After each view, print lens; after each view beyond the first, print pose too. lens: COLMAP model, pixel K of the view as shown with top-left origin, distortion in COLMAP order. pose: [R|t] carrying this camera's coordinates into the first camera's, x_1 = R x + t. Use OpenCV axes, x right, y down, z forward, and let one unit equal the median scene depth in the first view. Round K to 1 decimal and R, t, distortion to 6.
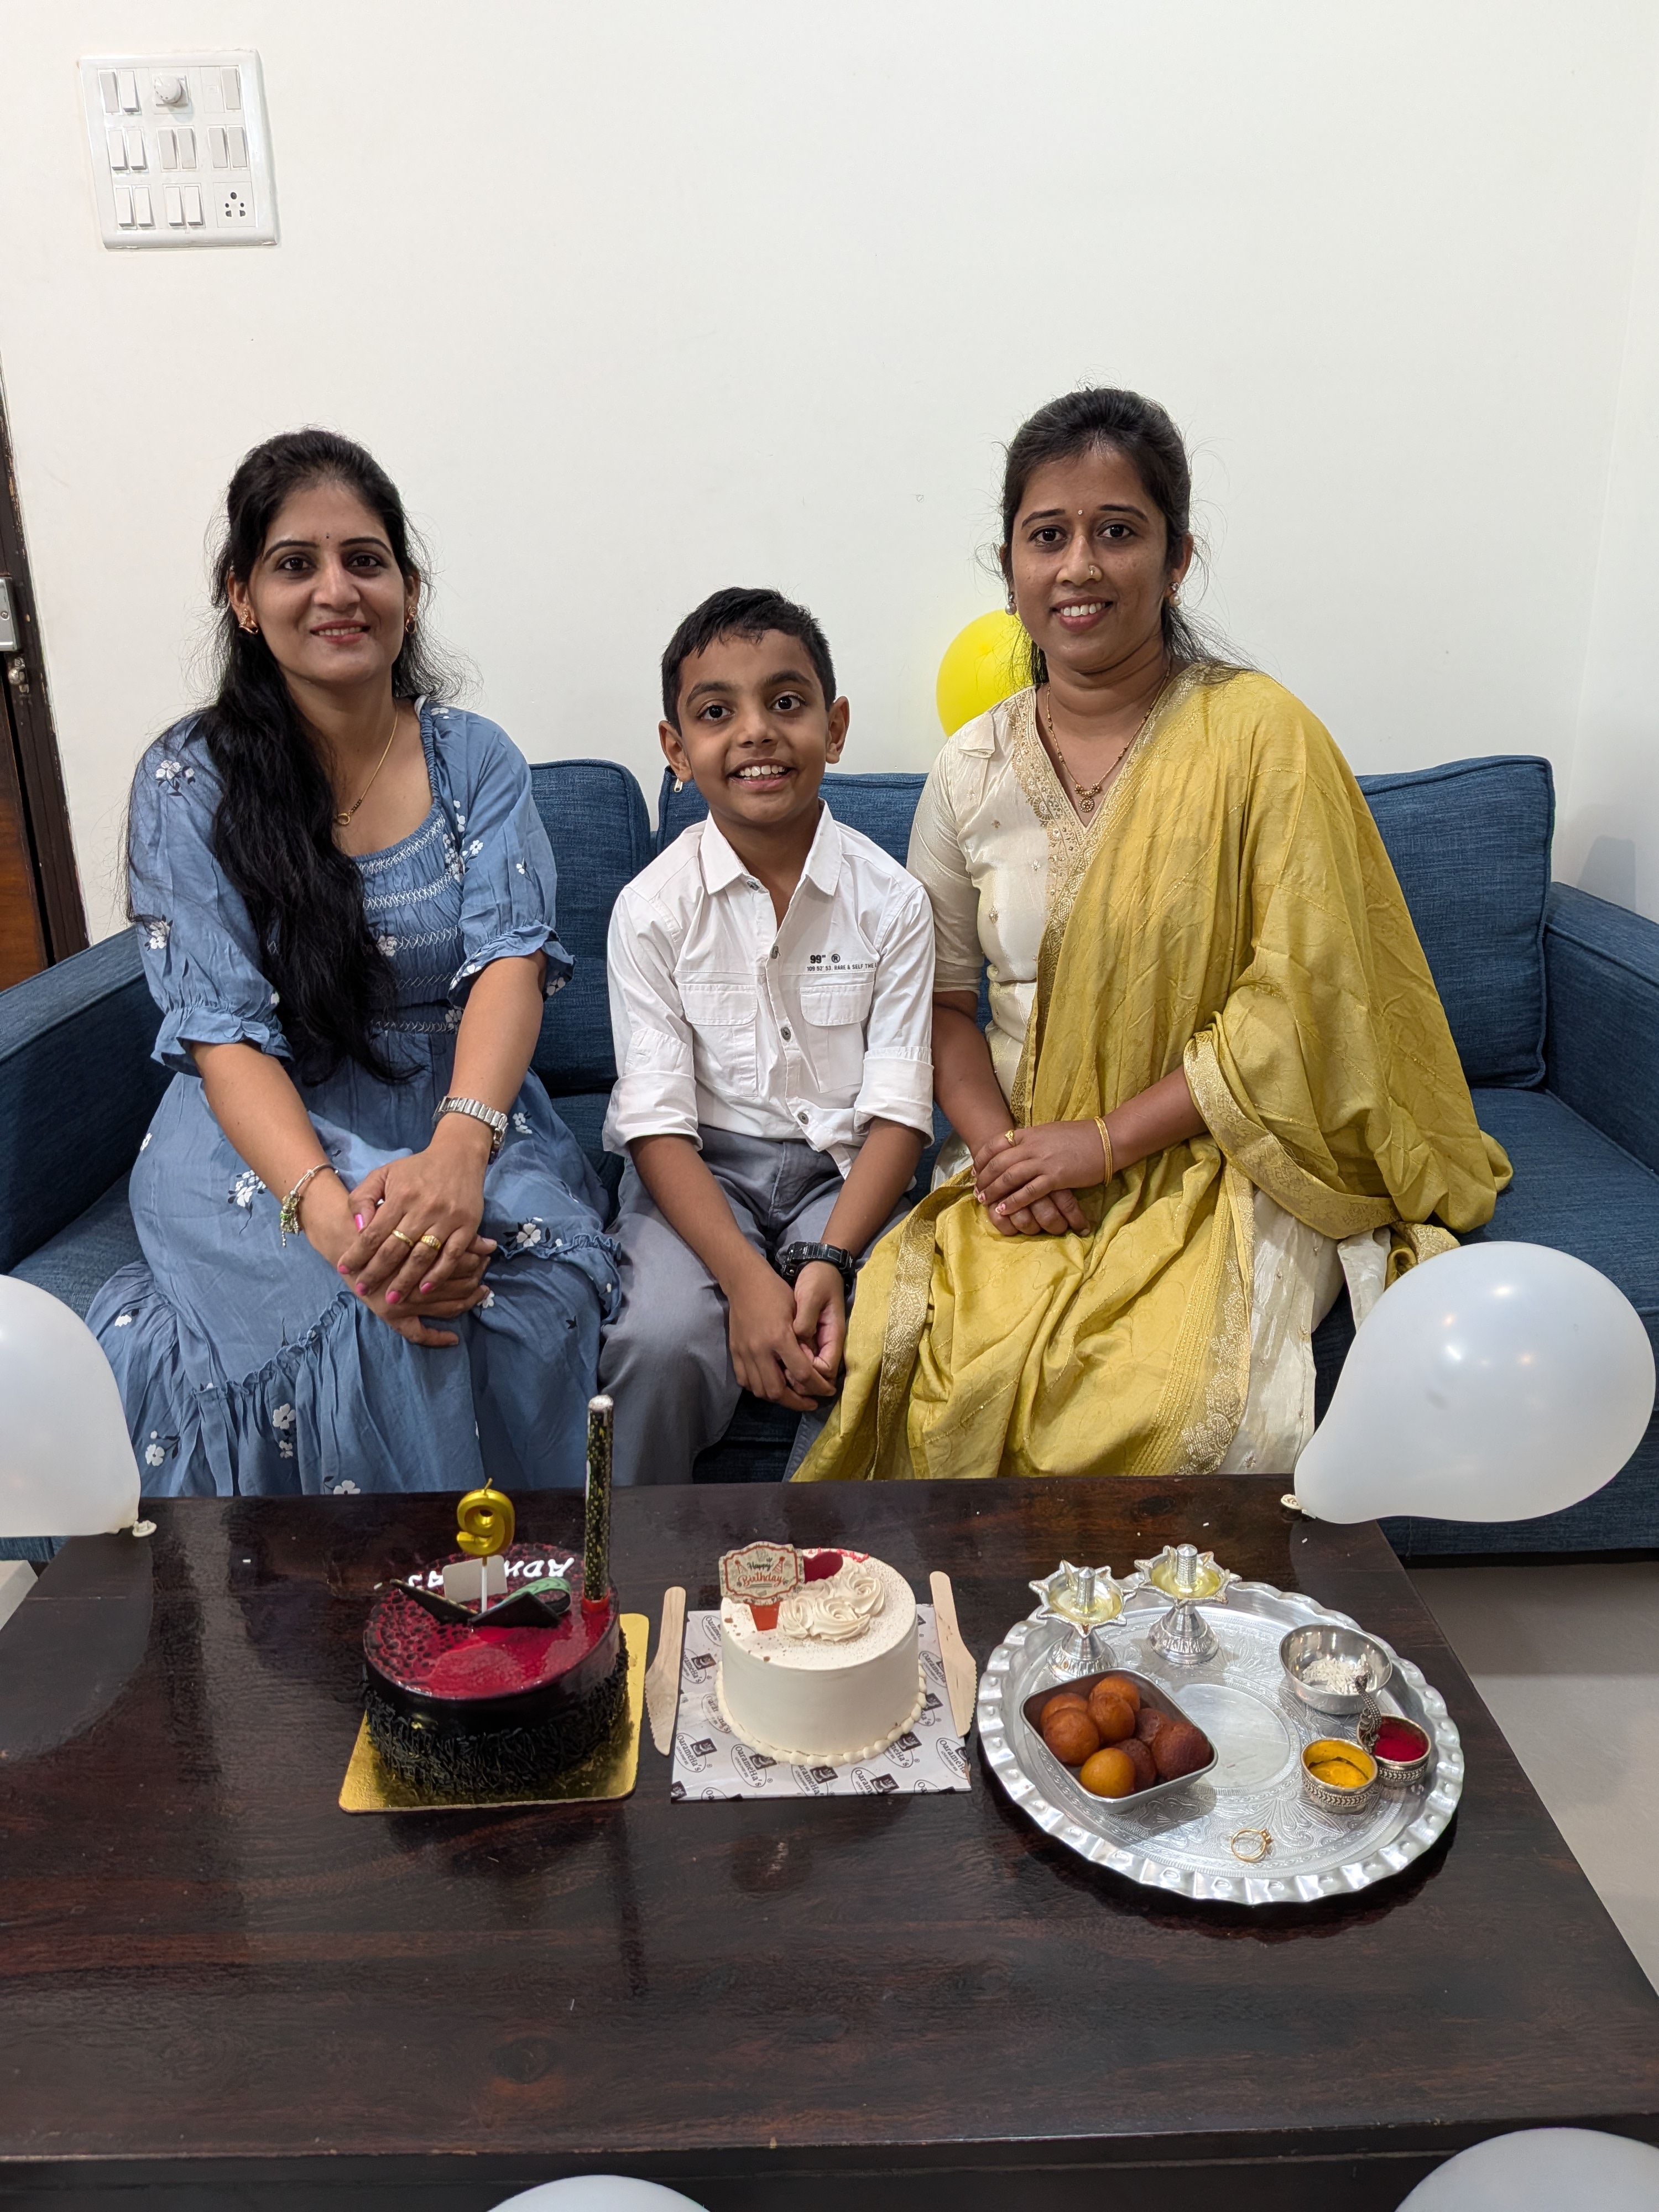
lens RADIAL K [[1645.6, 0, 829.5], [0, 1645.6, 1106.0], [0, 0, 1]] dist [0.006289, -0.004707]
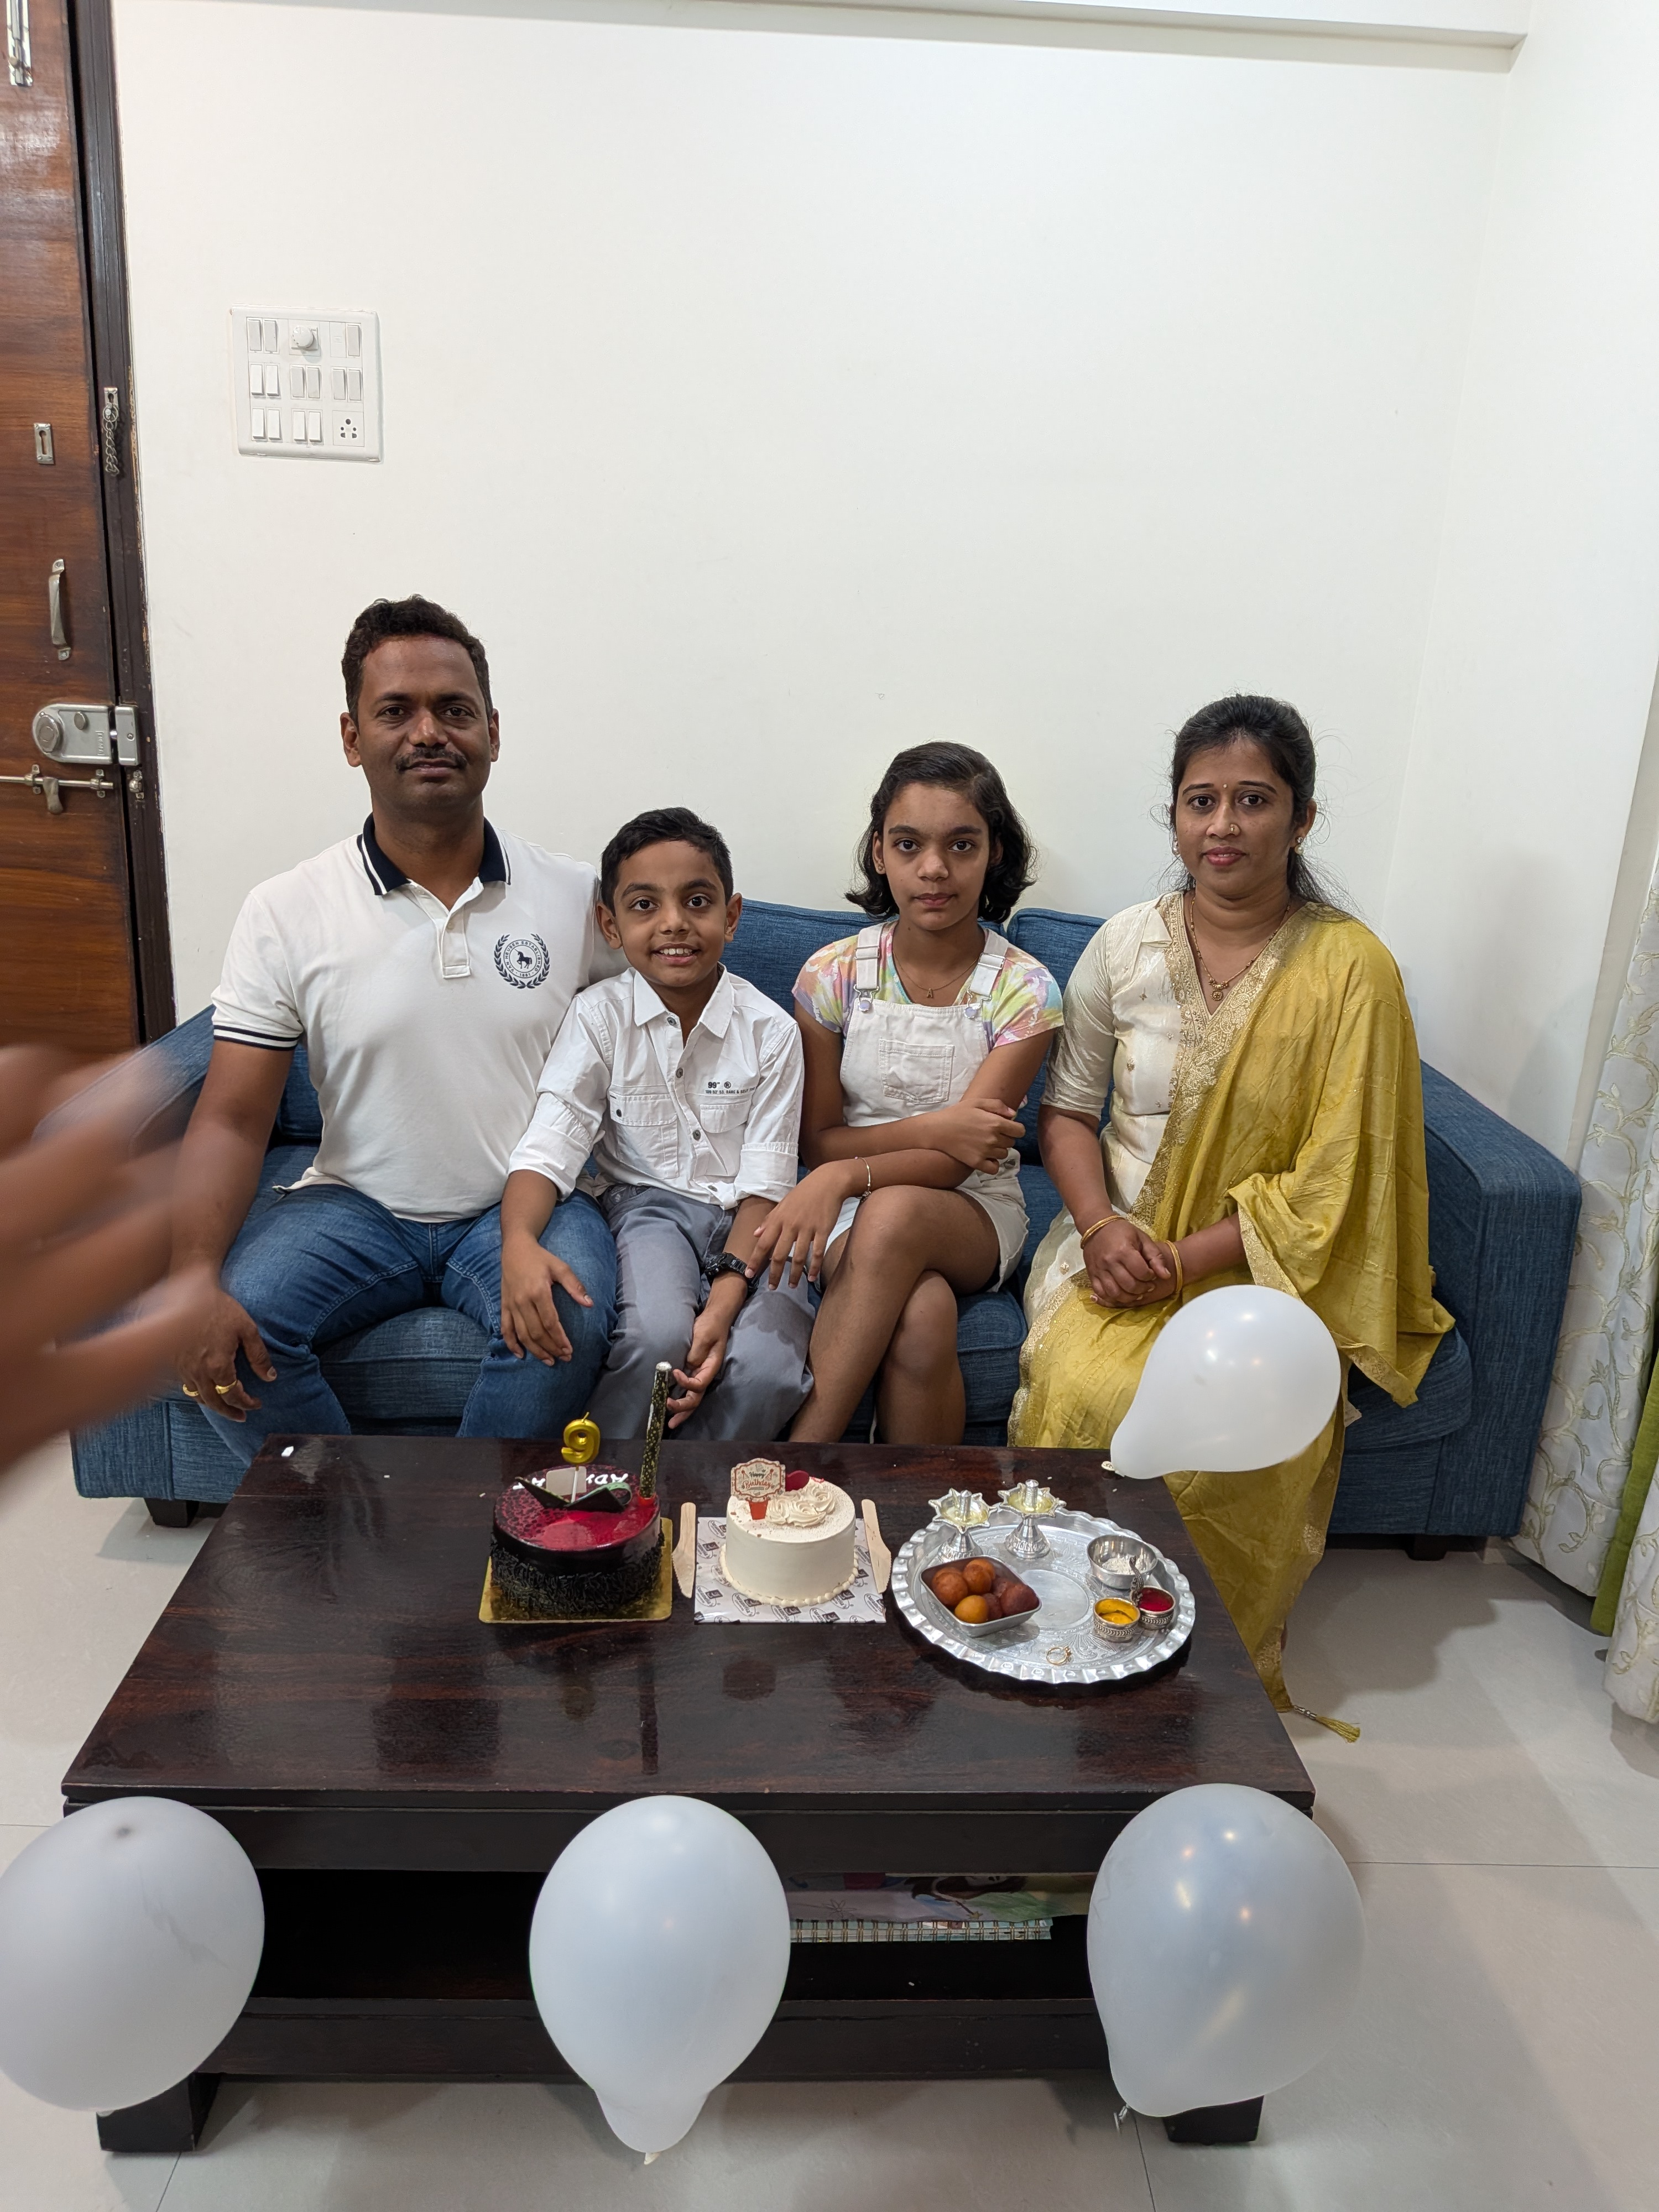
lens RADIAL K [[1616.4, 0, 848.9], [0, 1616.4, 1137.0], [0, 0, 1]] dist [0.034326, -0.054659]
pose [[0.996697, 0.052184, 0.062220, -0.066580], [-0.051189, 0.998536, -0.017481, -0.017805], [-0.063042, 0.014238, 0.997909, -0.524108]]
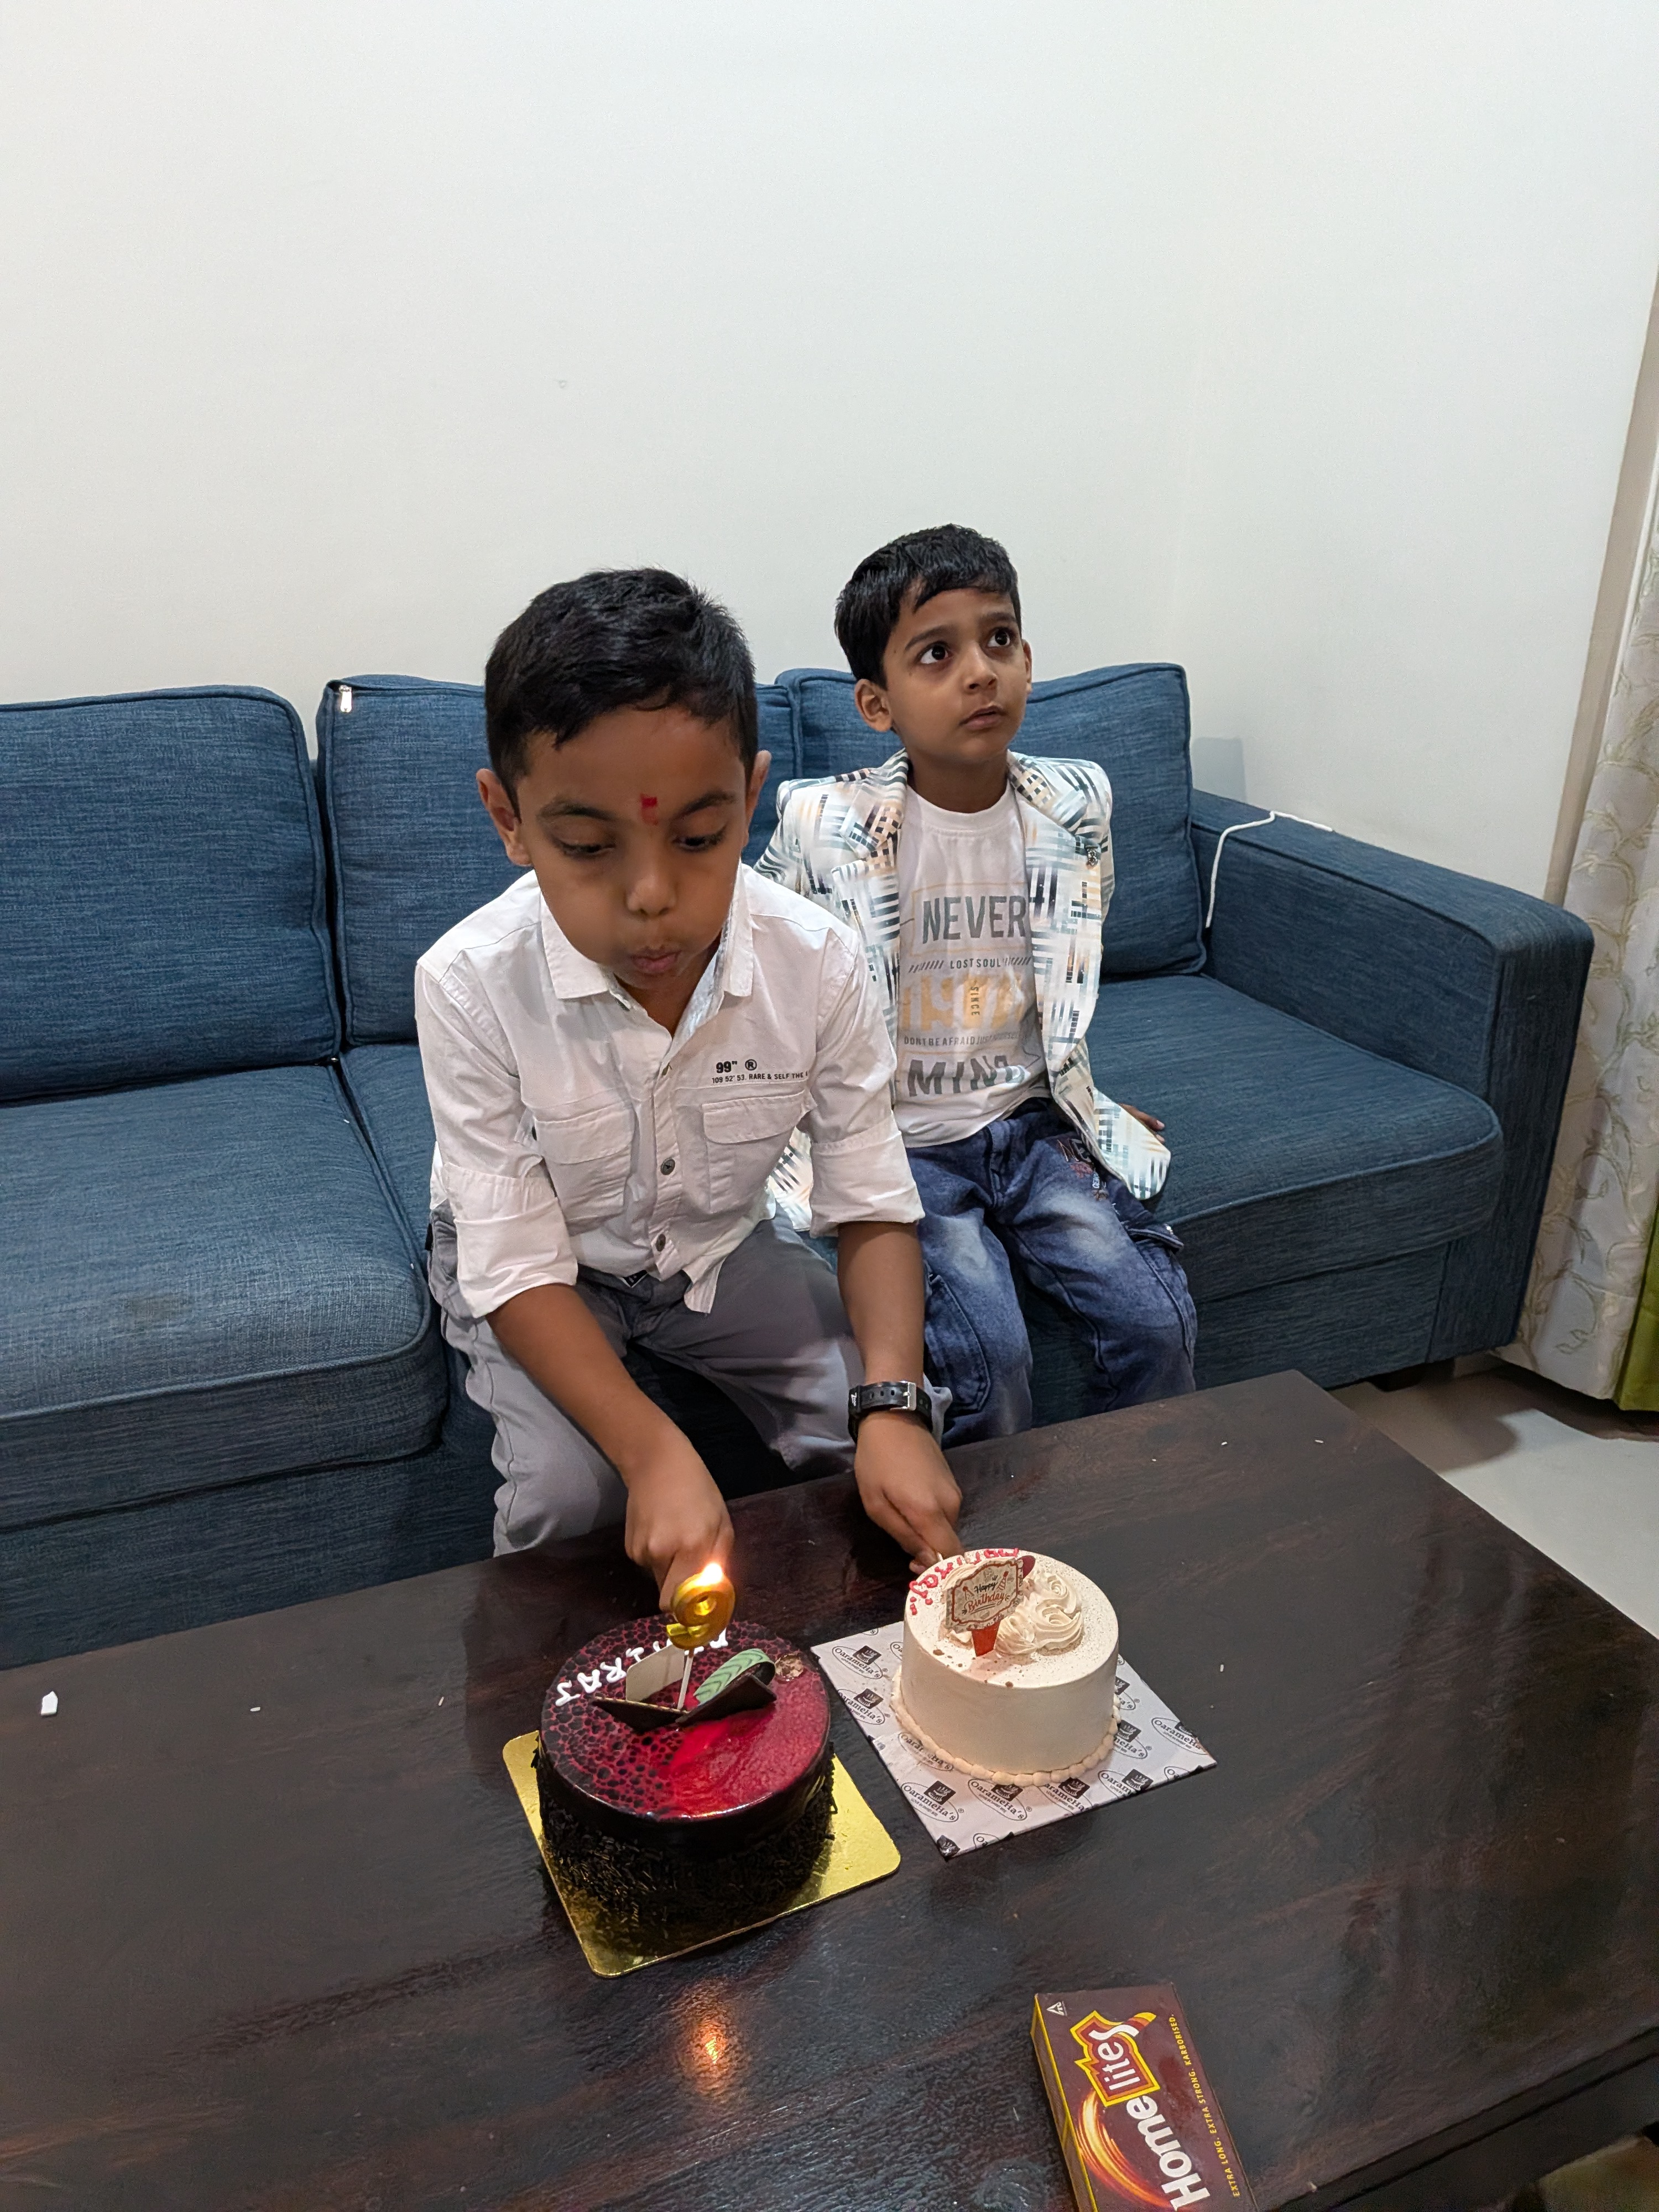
lens RADIAL K [[1618.4, 0, 804.1], [0, 1618.4, 1098.0], [0, 0, 1]] dist [0.025887, -0.042088]
pose [[0.929085, -0.119917, 0.349888, -0.417471], [0.099197, 0.992113, 0.076622, -0.076256], [-0.356317, -0.036480, 0.933653, 0.184187]]
